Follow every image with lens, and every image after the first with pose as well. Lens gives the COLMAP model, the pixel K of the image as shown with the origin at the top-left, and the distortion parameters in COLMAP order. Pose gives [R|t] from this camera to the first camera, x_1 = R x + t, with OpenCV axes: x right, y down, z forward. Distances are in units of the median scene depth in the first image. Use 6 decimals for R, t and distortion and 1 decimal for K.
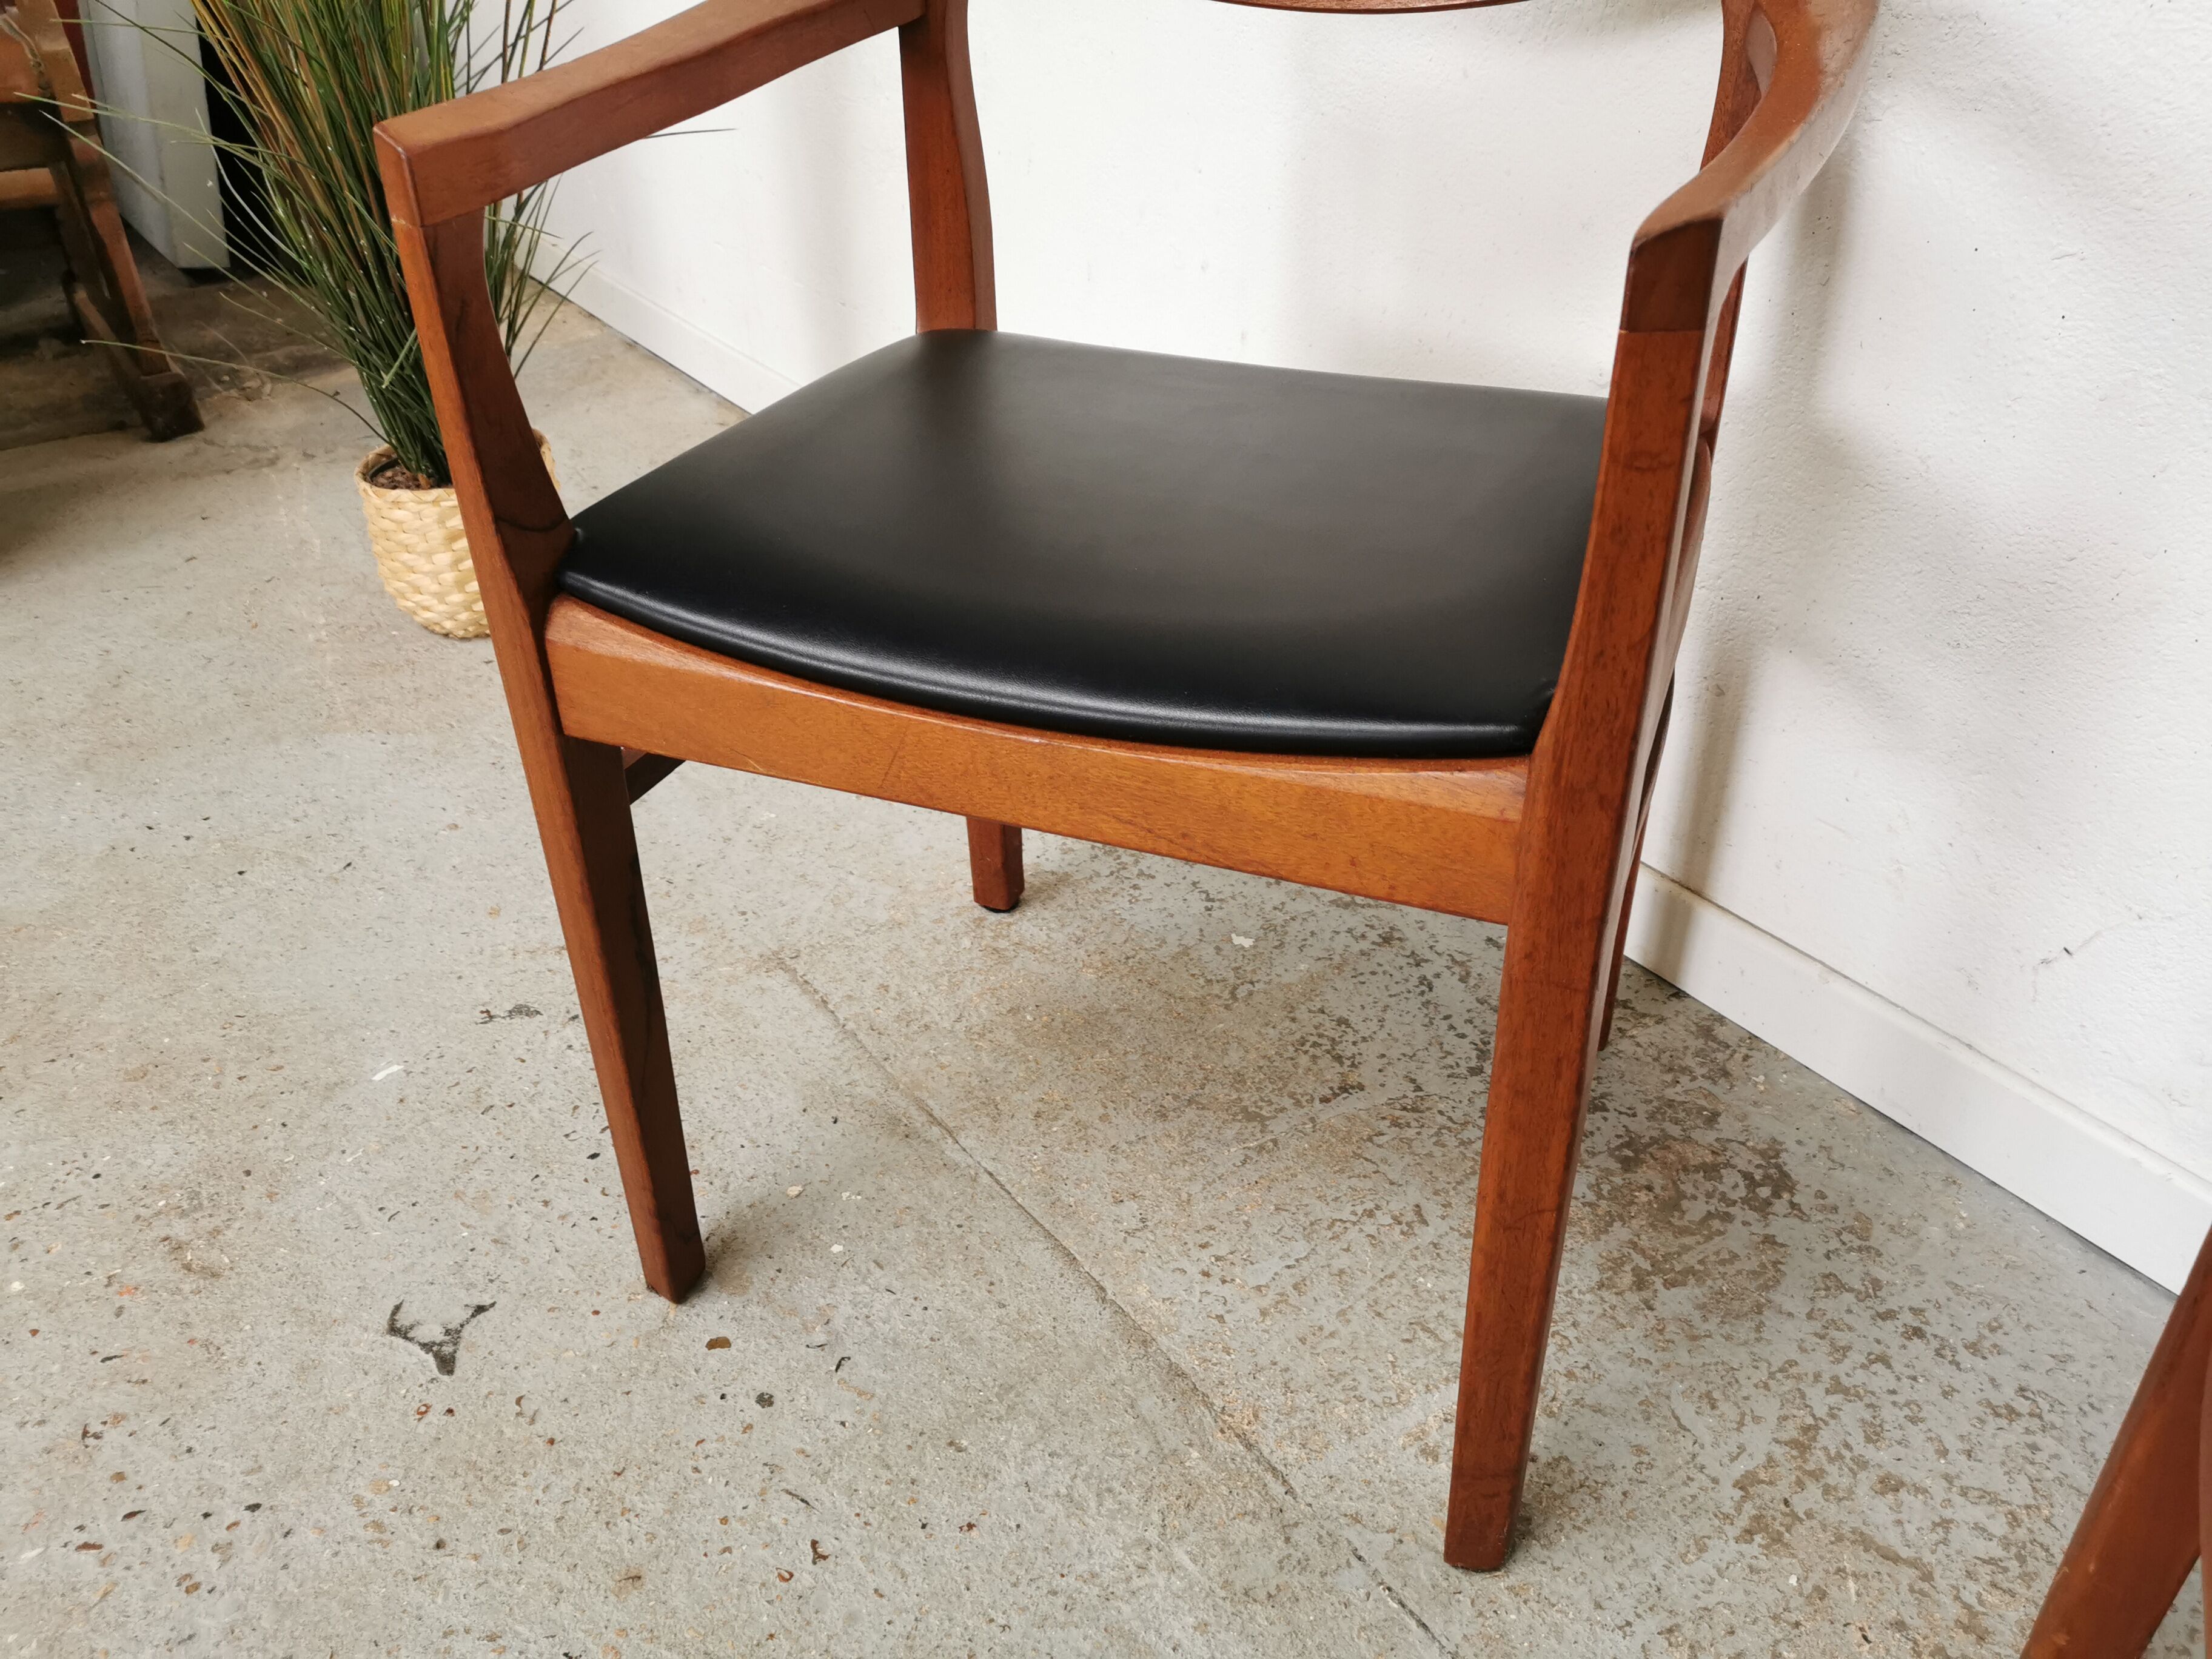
lens RADIAL K [[1704.7, 0, 1109.7], [0, 1704.7, 835.3], [0, 0, 1]] dist [0.065070, -0.079223]
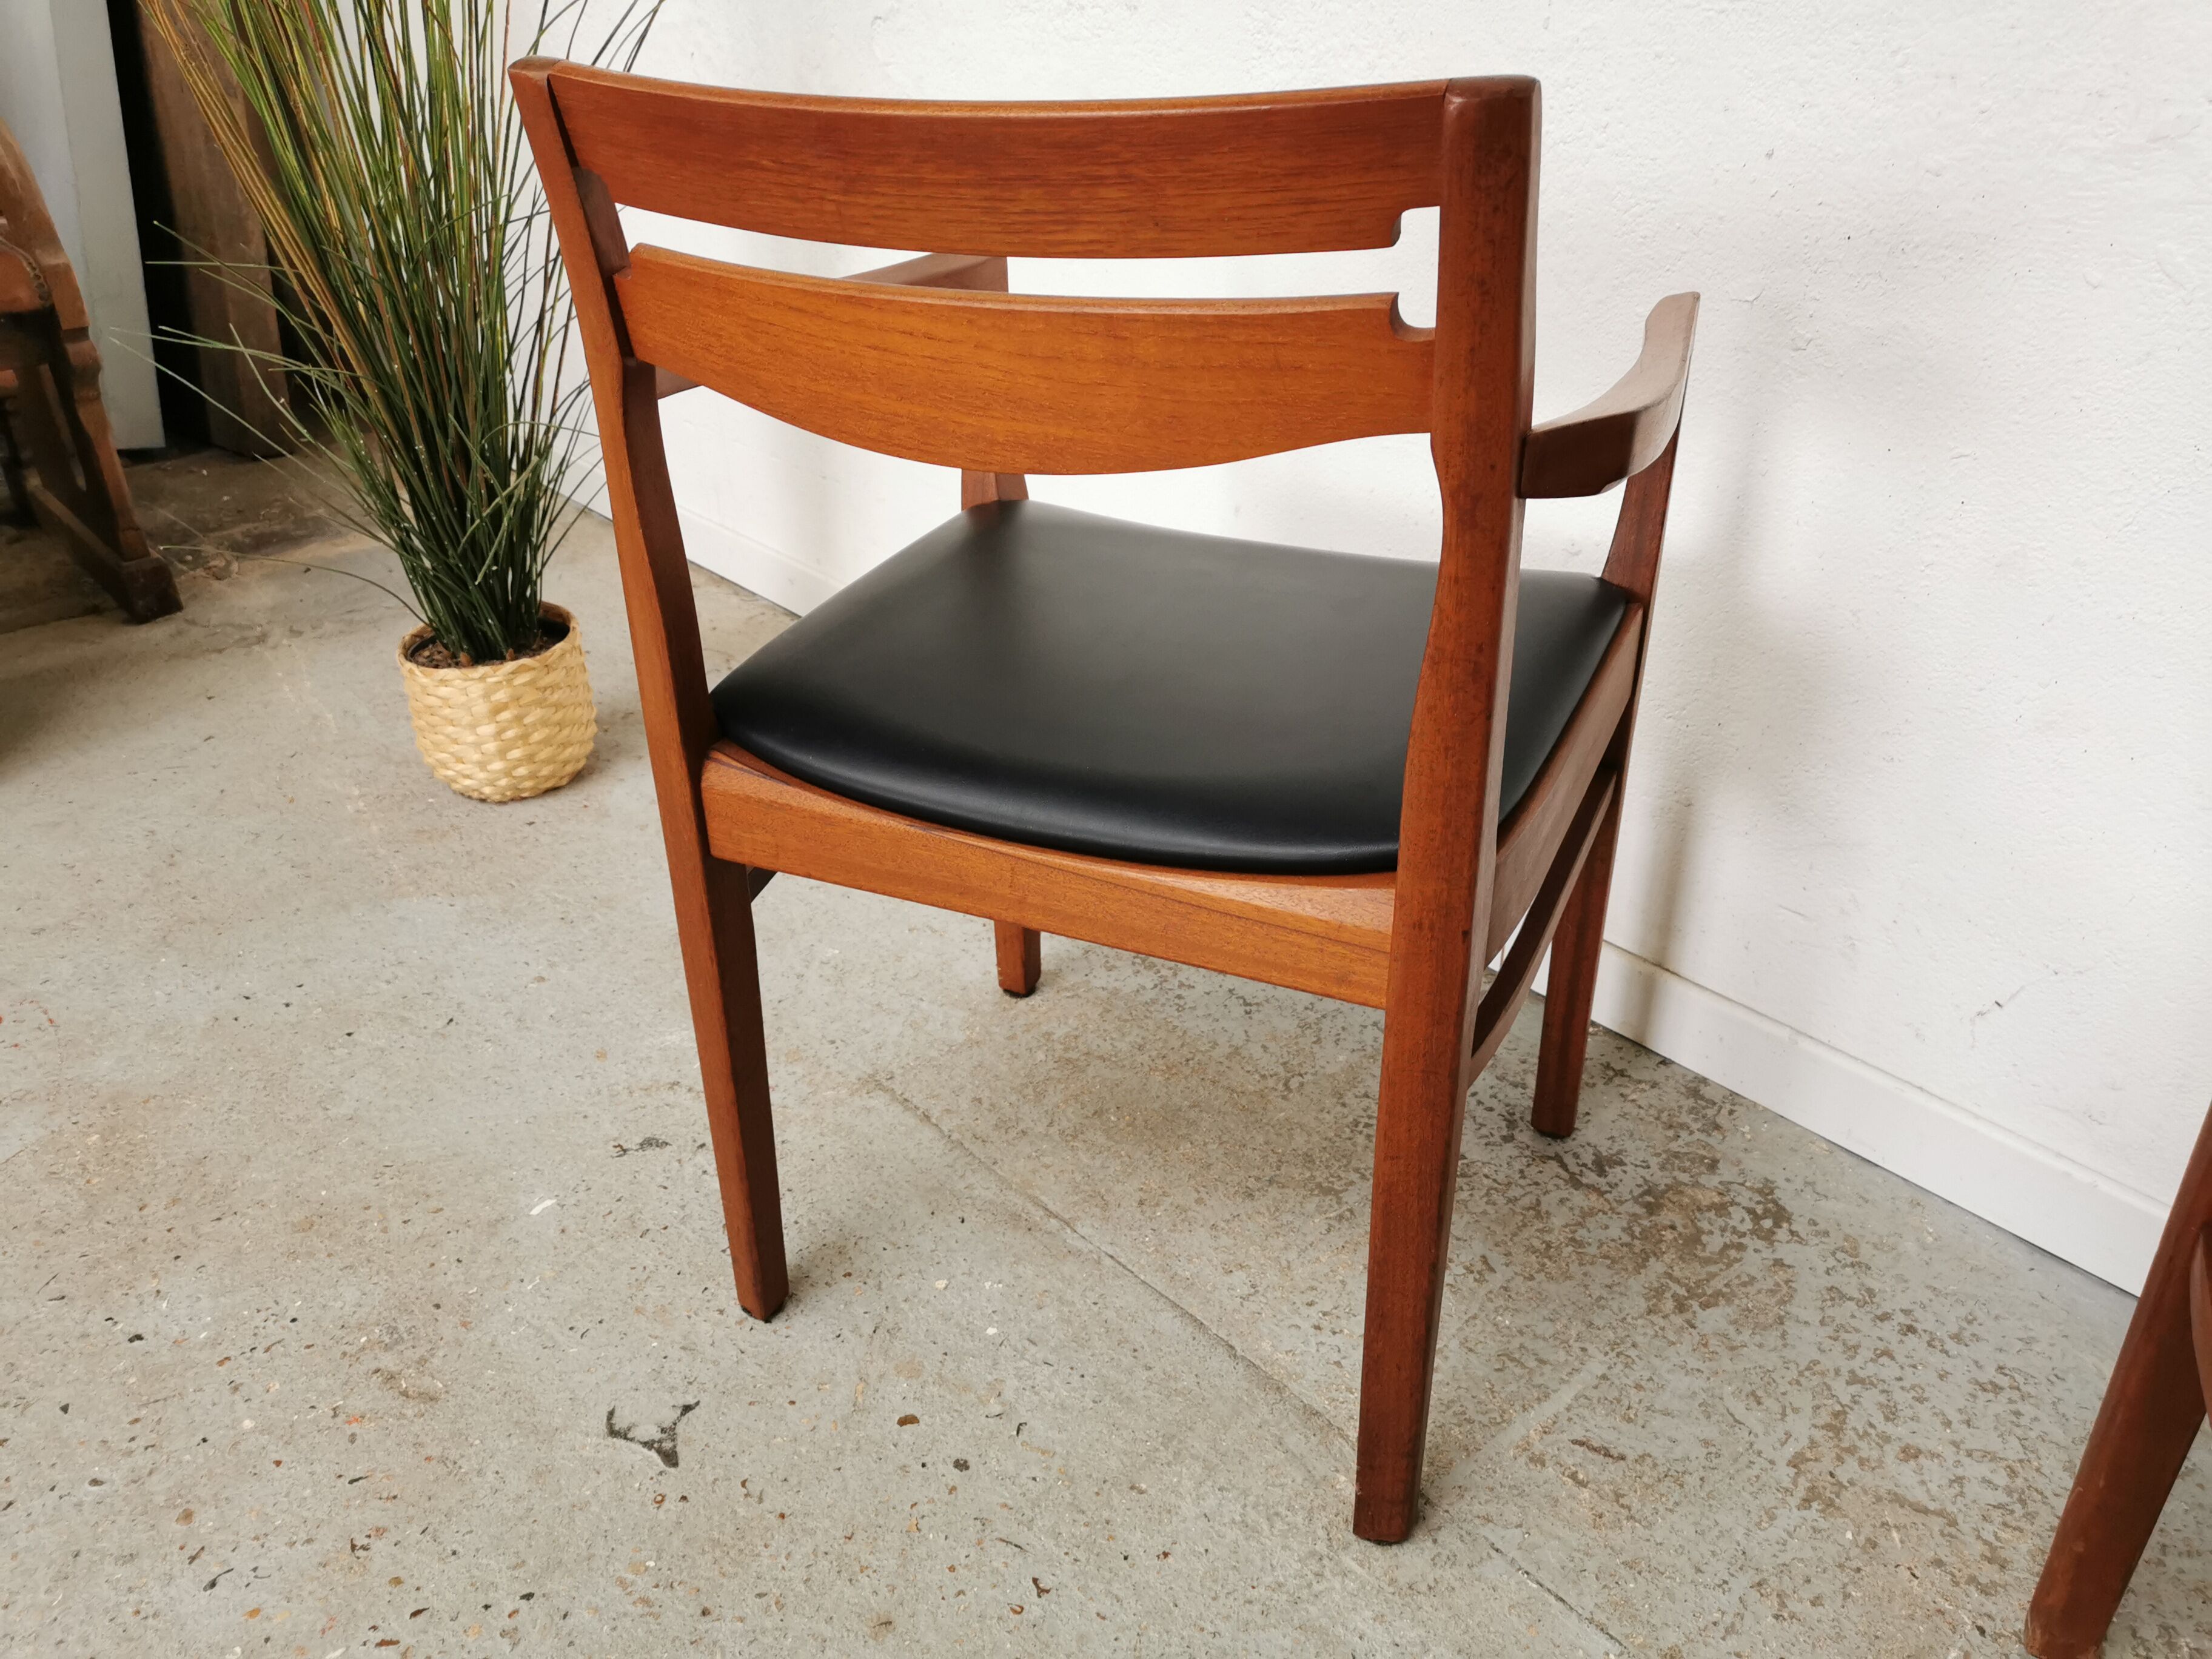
lens RADIAL K [[1704.7, 0, 1109.7], [0, 1704.7, 835.3], [0, 0, 1]] dist [0.065070, -0.079223]
pose [[0.994281, -0.050804, 0.093936, -0.172124], [0.056721, 0.996498, -0.061435, -0.012227], [-0.090486, 0.066412, 0.993681, -0.158747]]
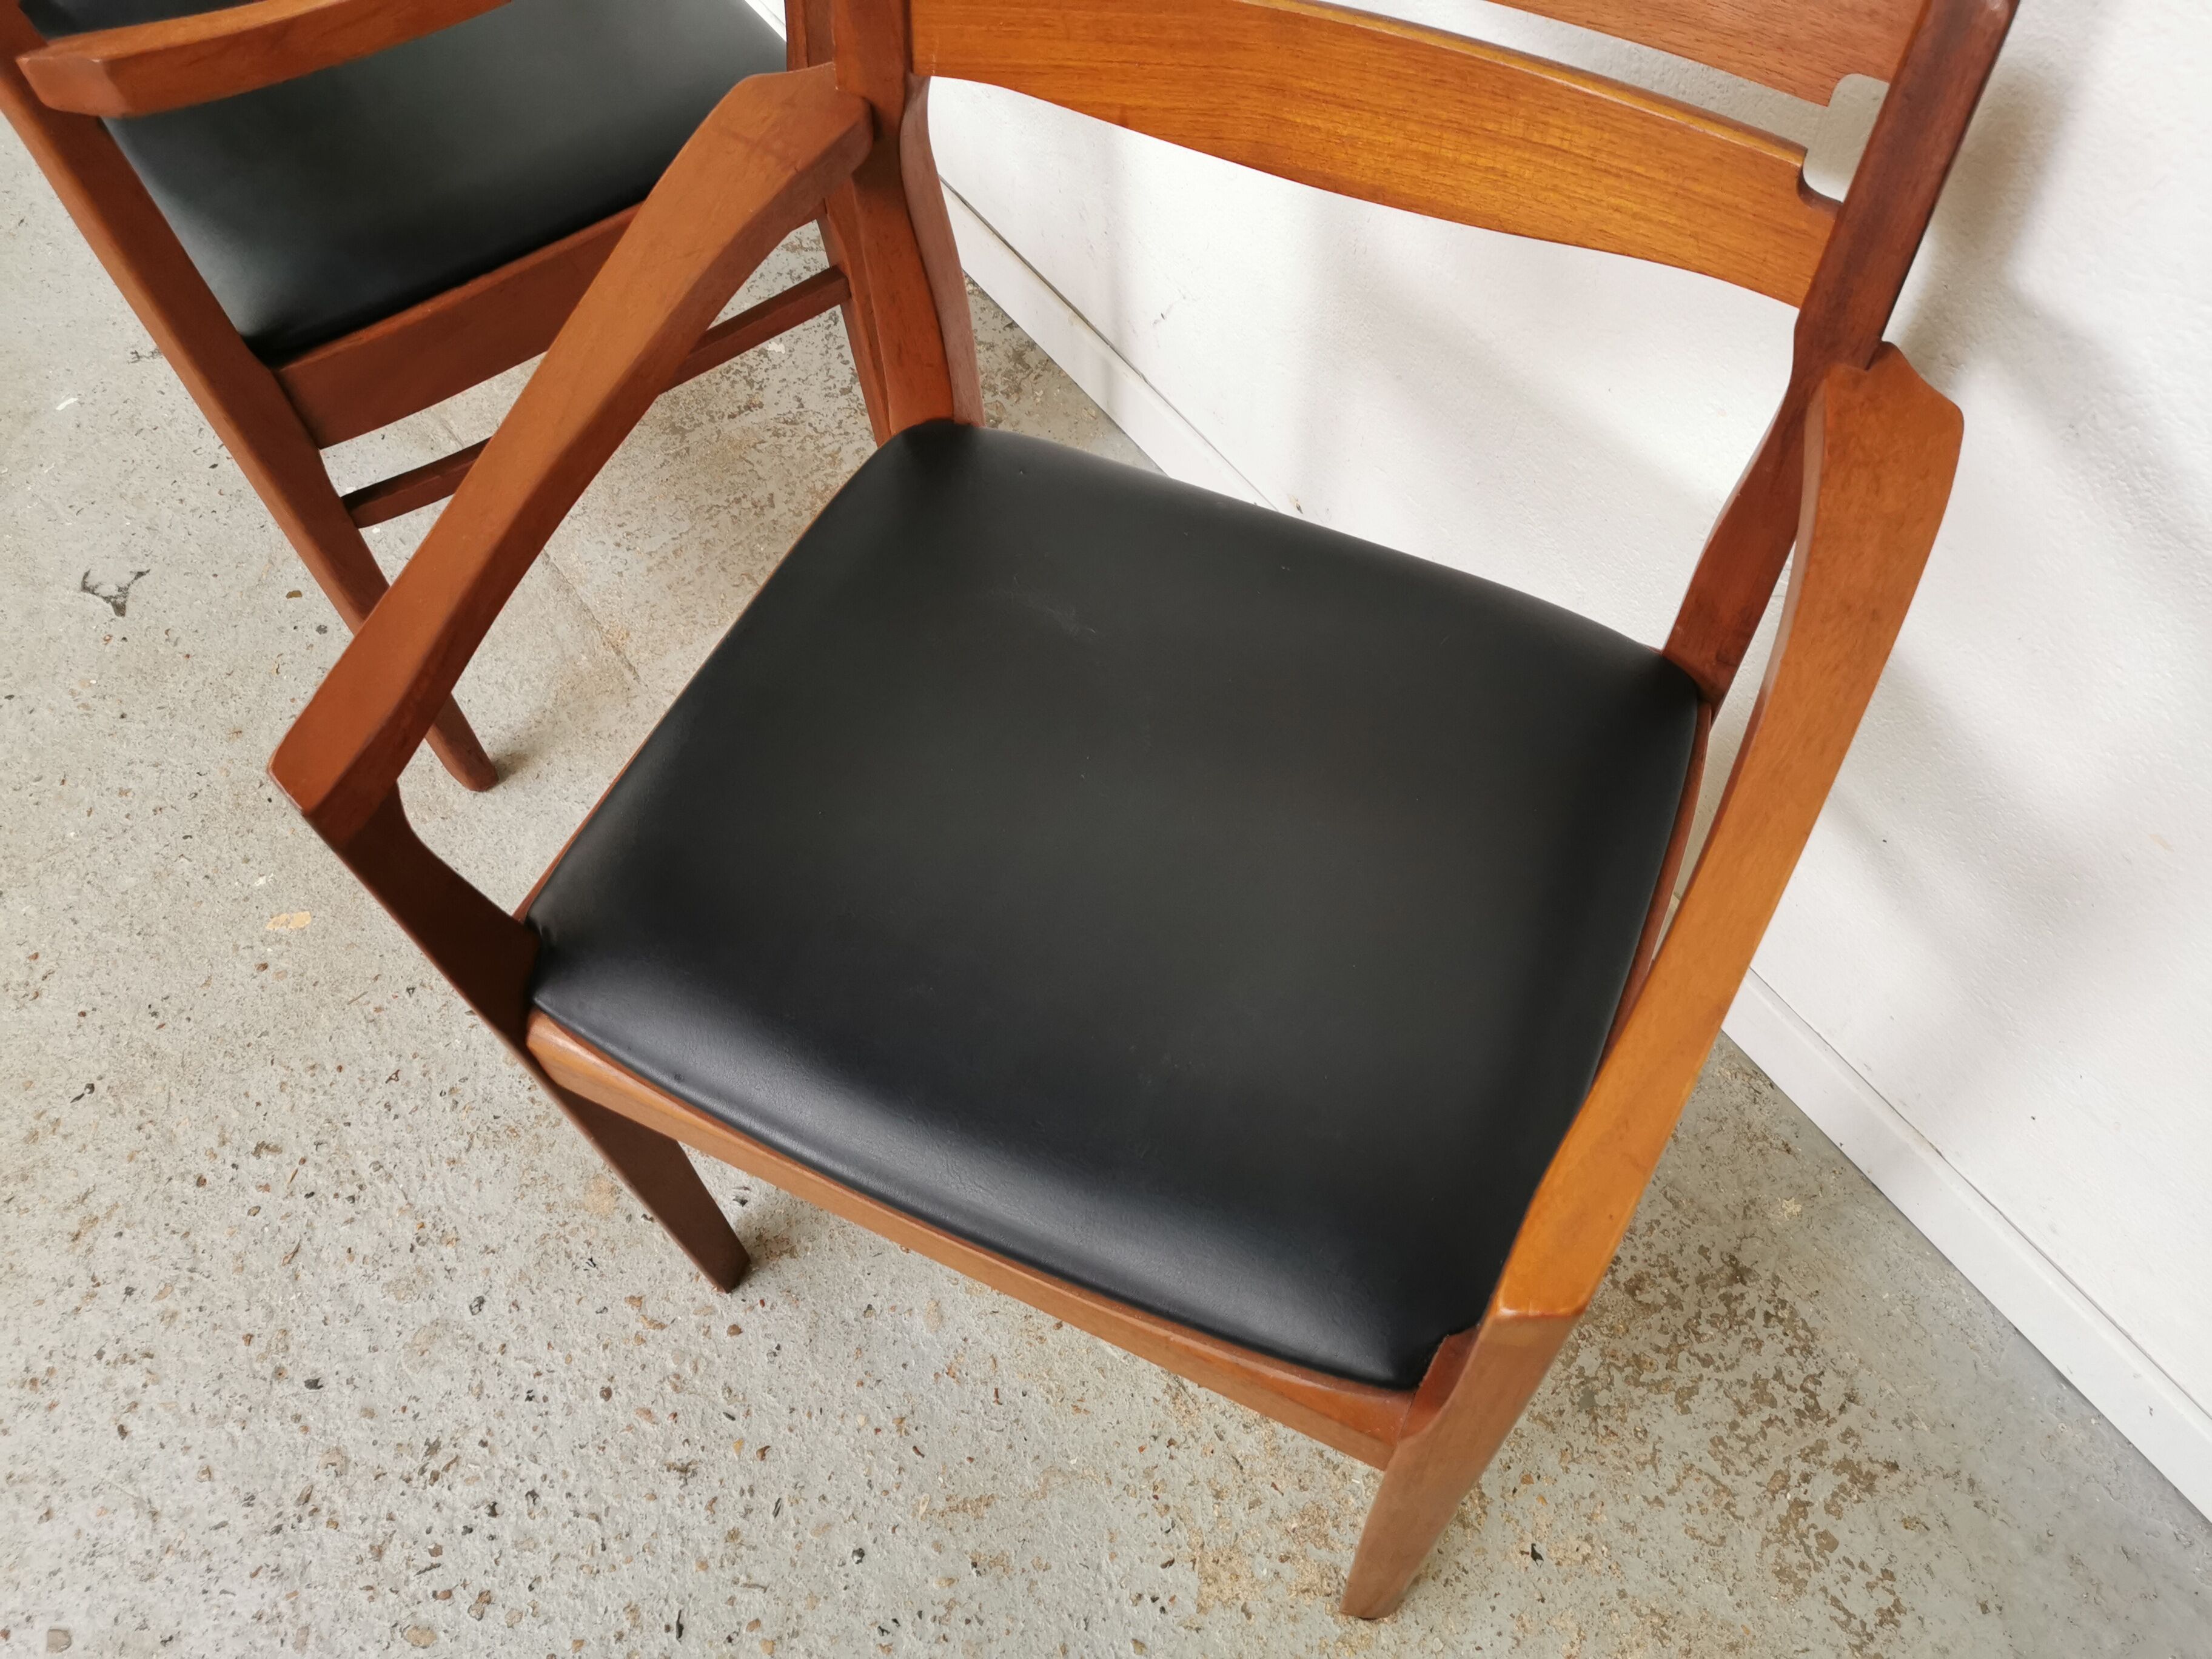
lens RADIAL K [[1711.2, 0, 1107.3], [0, 1711.2, 823.6], [0, 0, 1]] dist [0.068683, -0.080453]
pose [[0.999735, -0.019986, -0.011459, 0.491817], [0.022999, 0.894801, 0.445873, -0.188503], [0.001342, -0.446018, 0.895023, -0.464098]]
